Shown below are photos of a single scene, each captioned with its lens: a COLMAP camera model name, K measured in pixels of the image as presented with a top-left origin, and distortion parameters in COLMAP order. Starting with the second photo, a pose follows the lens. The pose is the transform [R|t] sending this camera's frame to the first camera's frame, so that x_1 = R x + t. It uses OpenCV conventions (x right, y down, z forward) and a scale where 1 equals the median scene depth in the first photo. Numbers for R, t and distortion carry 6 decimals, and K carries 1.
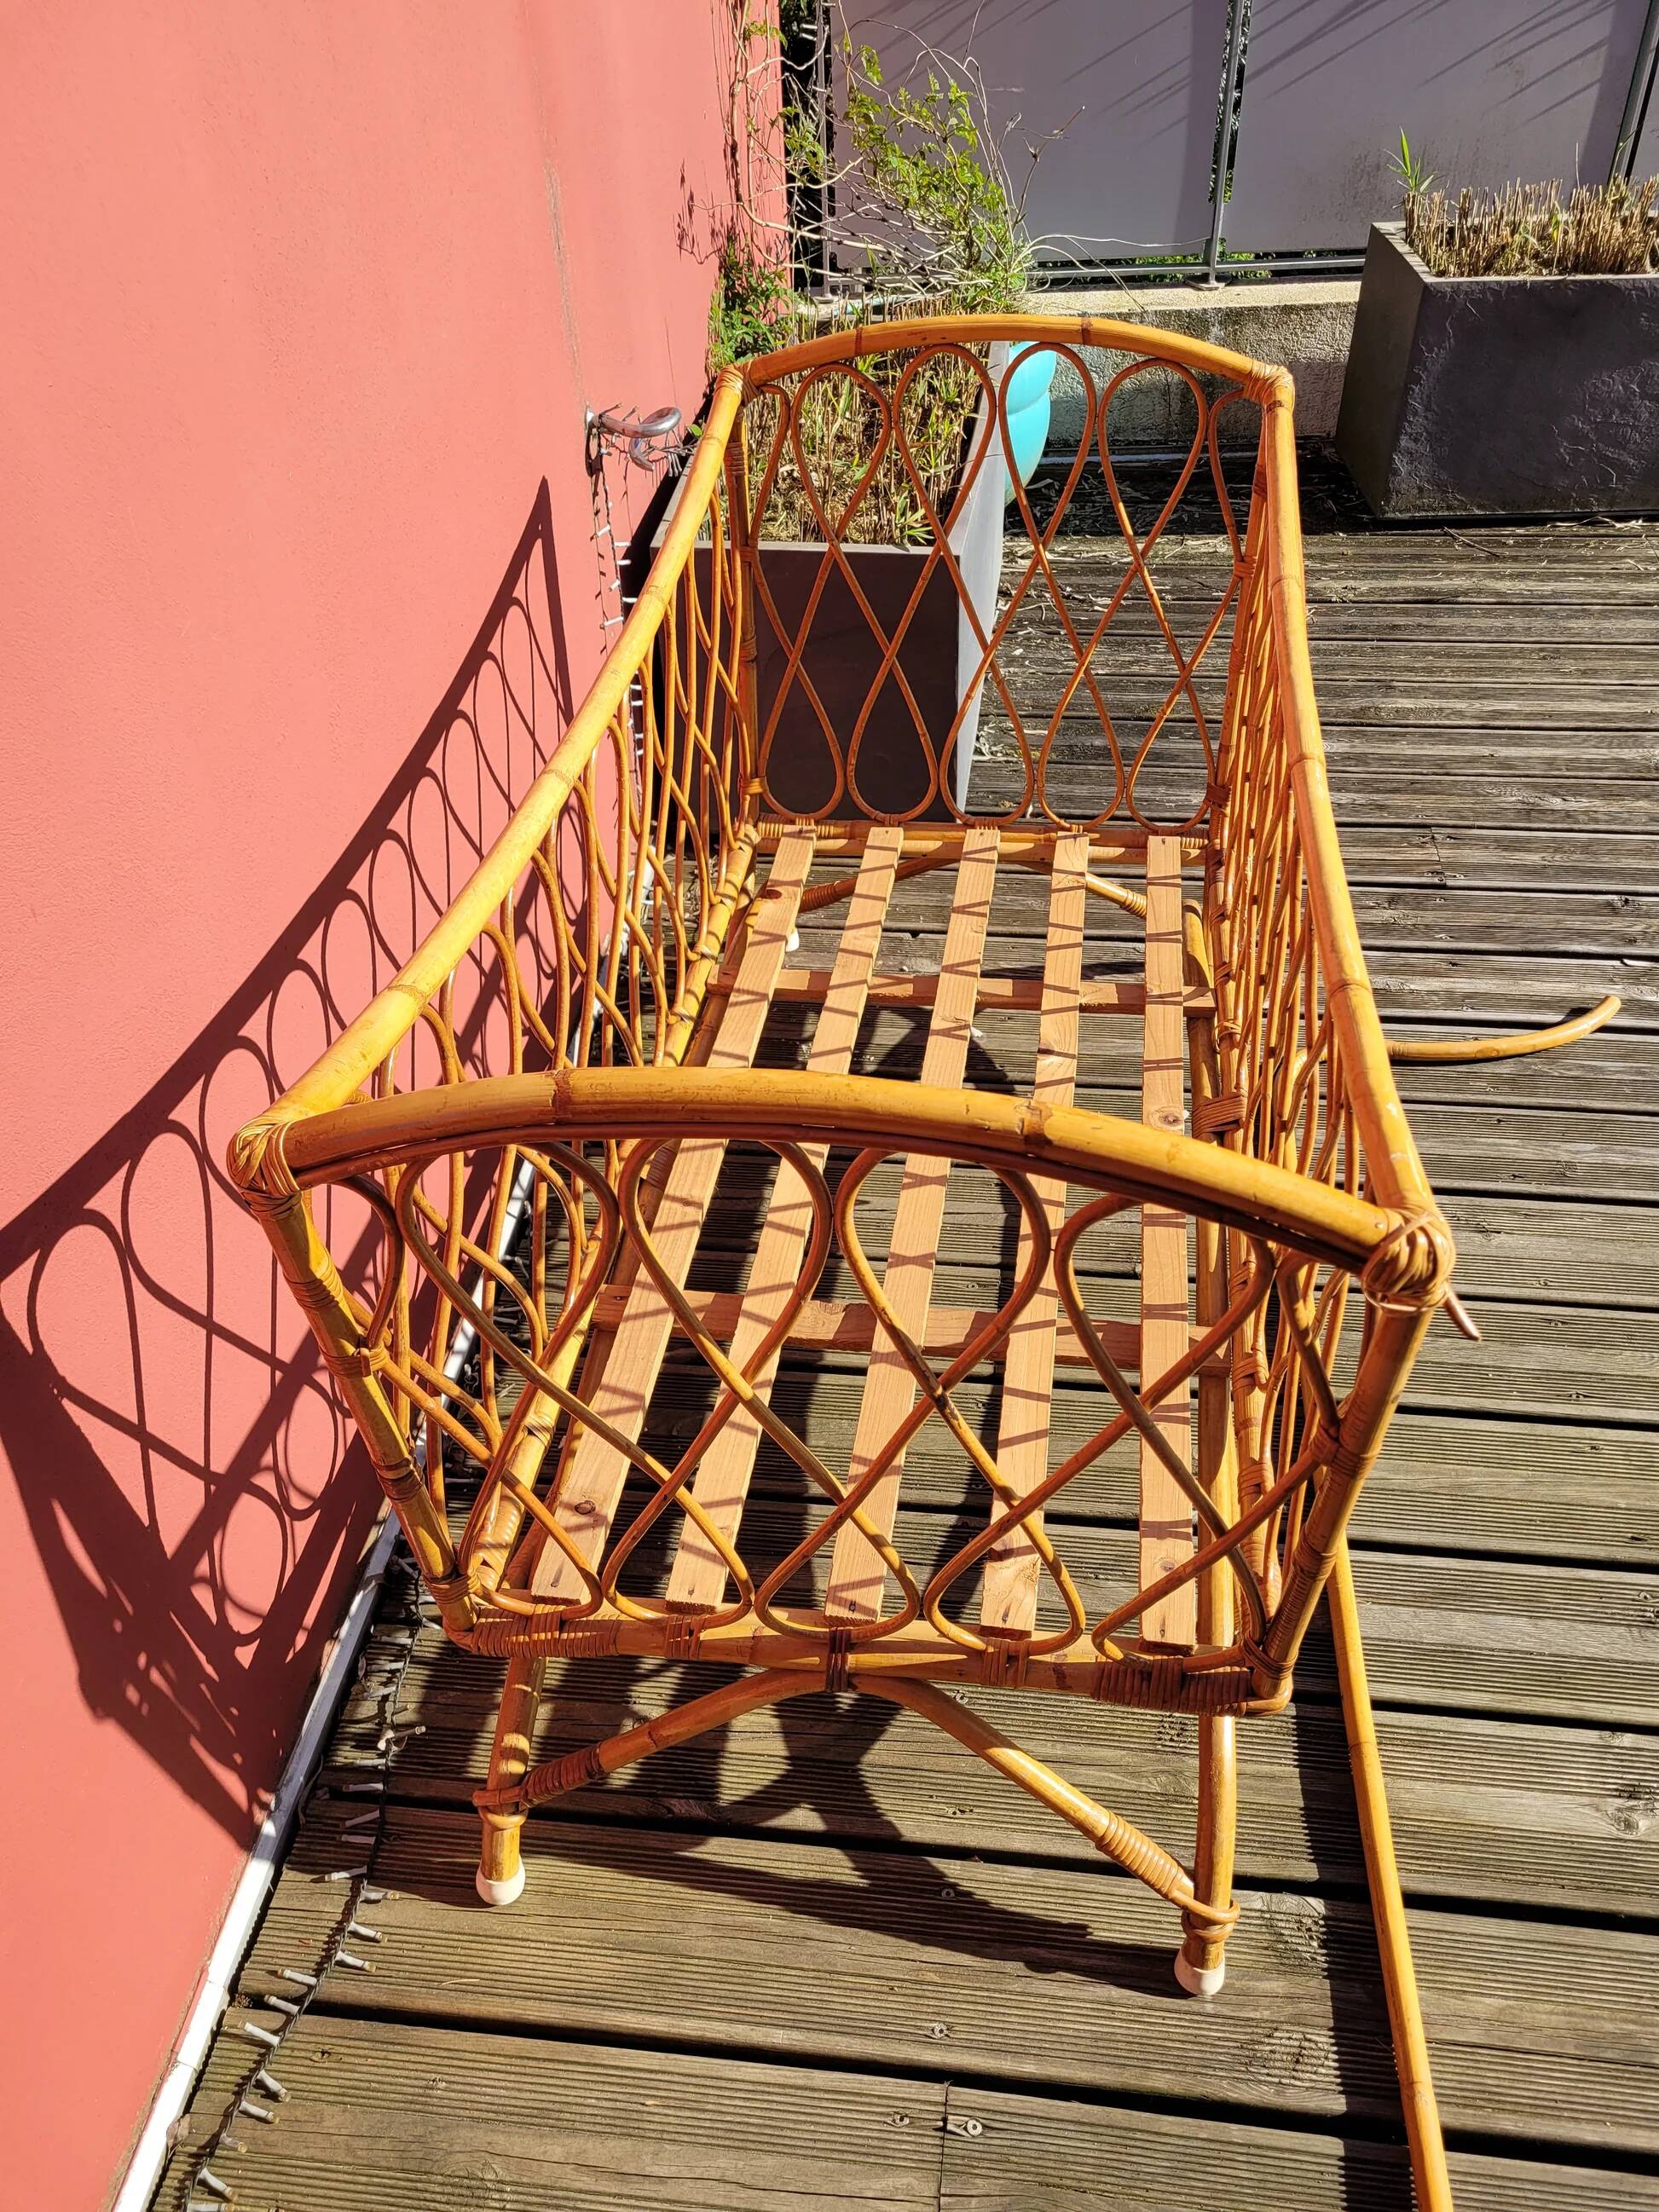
lens RADIAL K [[1668.8, 0, 833.9], [0, 1668.8, 1092.8], [0, 0, 1]] dist [0.052123, -0.048383]
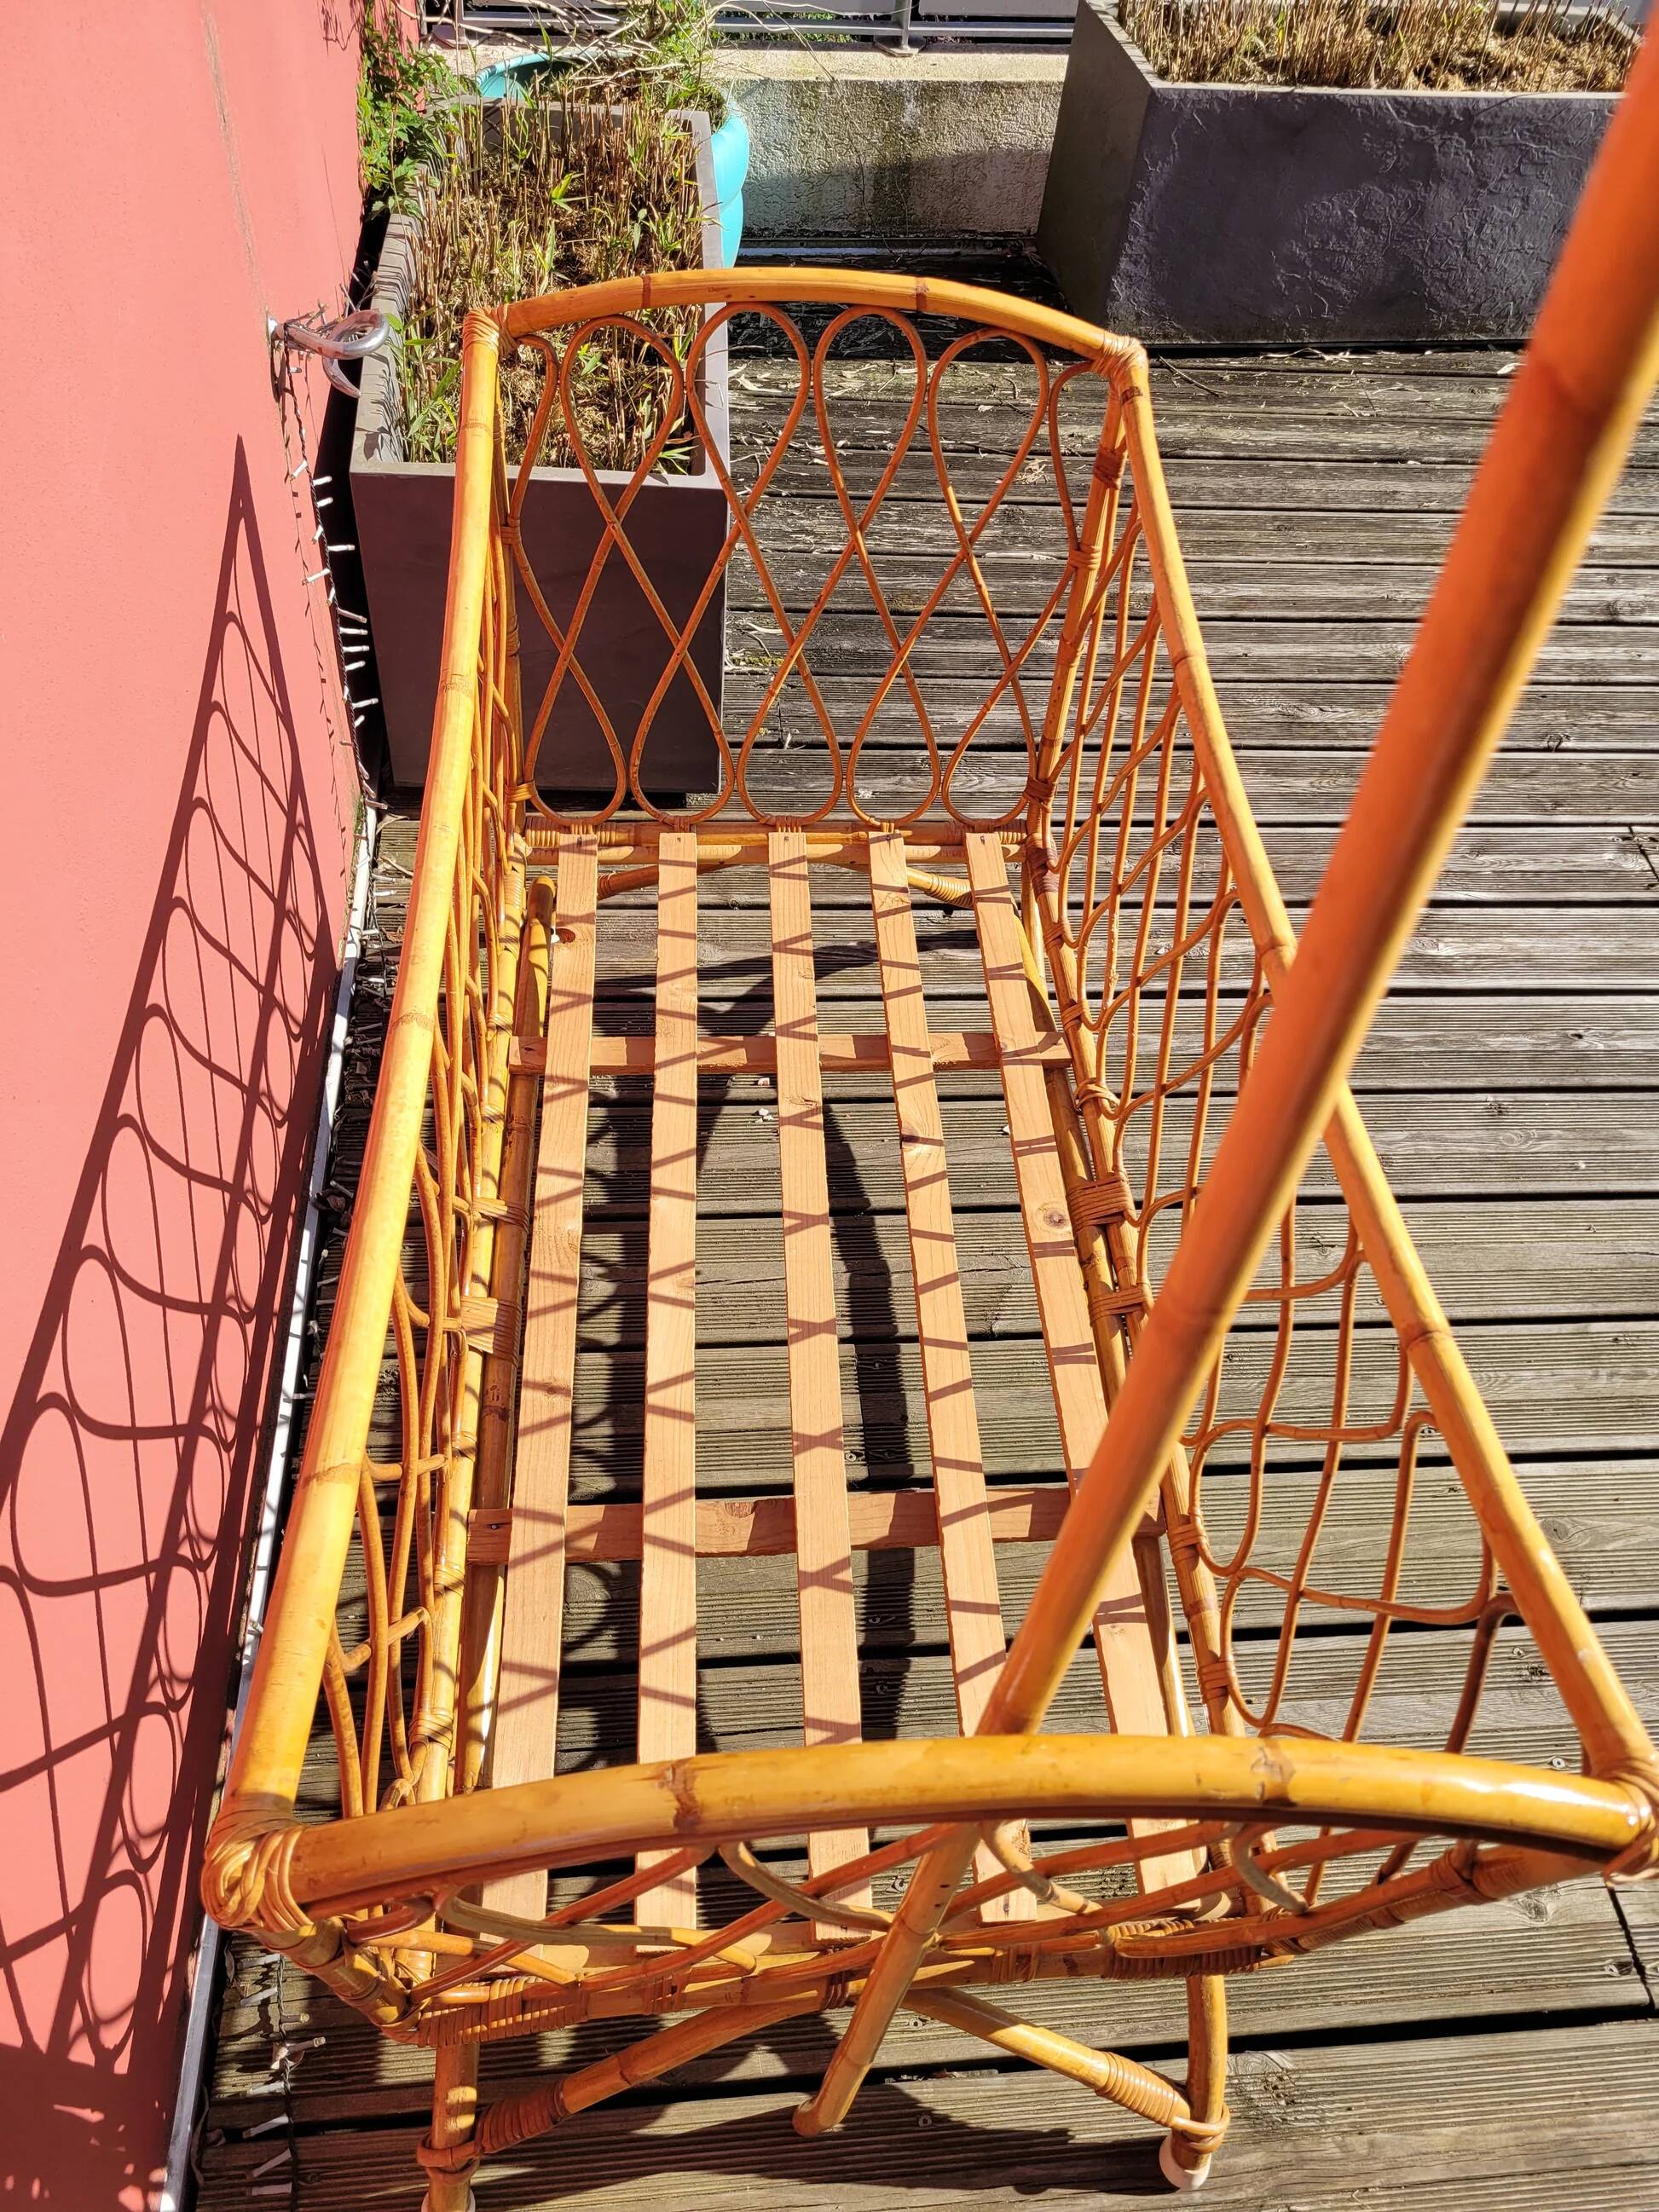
lens RADIAL K [[1668.8, 0, 833.9], [0, 1668.8, 1092.8], [0, 0, 1]] dist [0.052123, -0.048383]
pose [[0.972168, -0.084545, 0.218500, -0.091625], [0.044929, 0.982586, 0.180294, -0.177776], [-0.229938, -0.165459, 0.959037, 0.113448]]
